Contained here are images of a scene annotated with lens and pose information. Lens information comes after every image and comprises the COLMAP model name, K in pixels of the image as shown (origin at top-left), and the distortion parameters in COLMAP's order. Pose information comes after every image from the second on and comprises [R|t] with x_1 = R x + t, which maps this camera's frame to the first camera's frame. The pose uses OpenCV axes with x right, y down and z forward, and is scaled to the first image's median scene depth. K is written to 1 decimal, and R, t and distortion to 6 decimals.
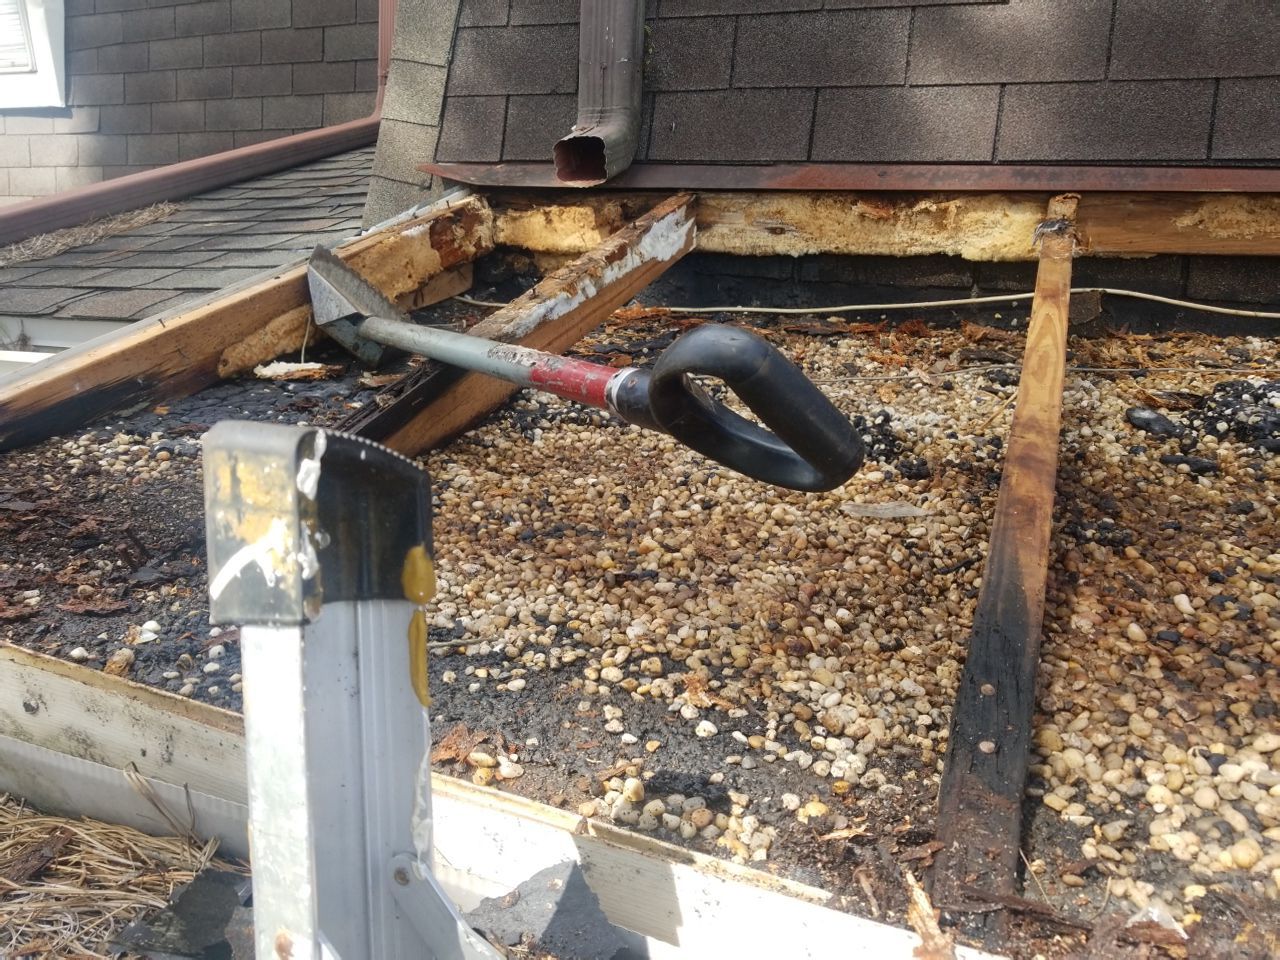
lens RADIAL K [[1071.1, 0, 595.6], [0, 1071.1, 436.8], [0, 0, 1]] dist [0.000798, -0.004008]
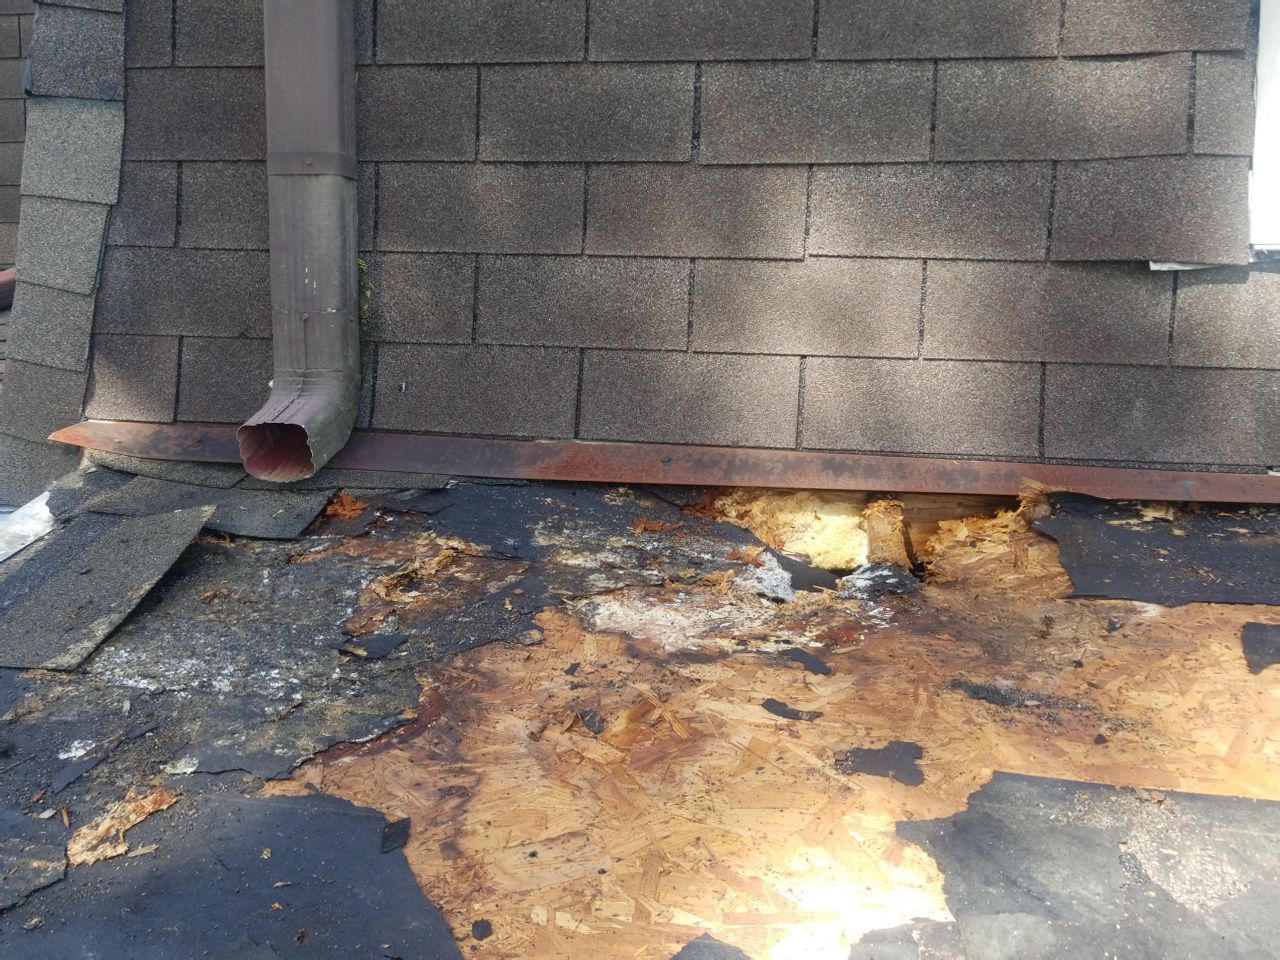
lens RADIAL K [[1071.1, 0, 640.9], [0, 1071.1, 452.1], [0, 0, 1]] dist [0.000798, -0.004008]
pose [[0.969141, -0.049340, 0.241520, 0.051546], [0.059769, 0.997561, -0.036042, -0.211168], [-0.239152, 0.049365, 0.969726, 0.212700]]
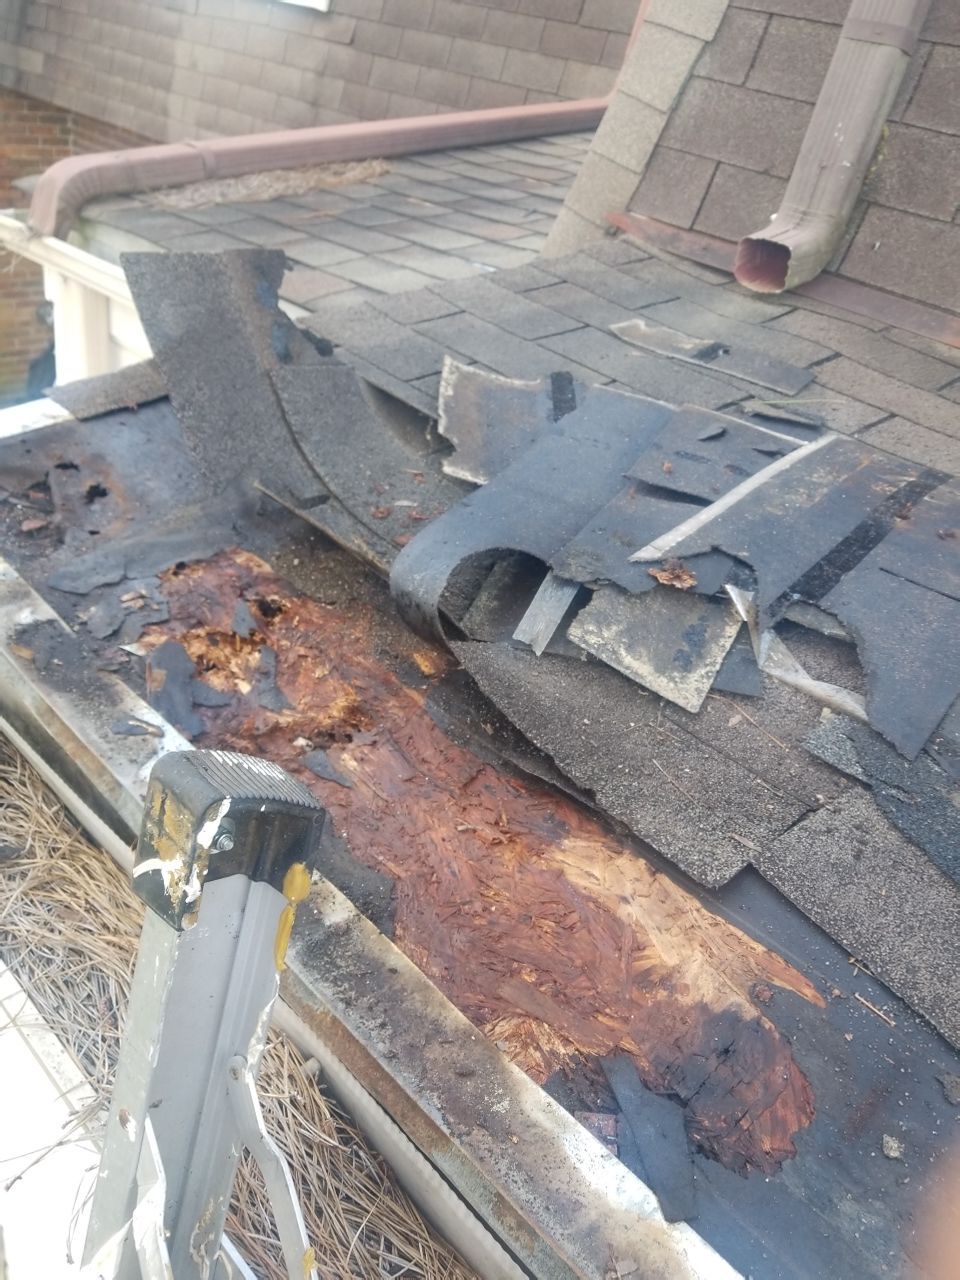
lens RADIAL K [[1071.1, 0, 469.6], [0, 1071.1, 612.2], [0, 0, 1]] dist [0.000798, -0.004008]
pose [[0.925724, 0.318851, -0.203392, 0.037483], [-0.274046, 0.936151, 0.220272, -0.103966], [0.260639, -0.148173, 0.953998, -0.025321]]
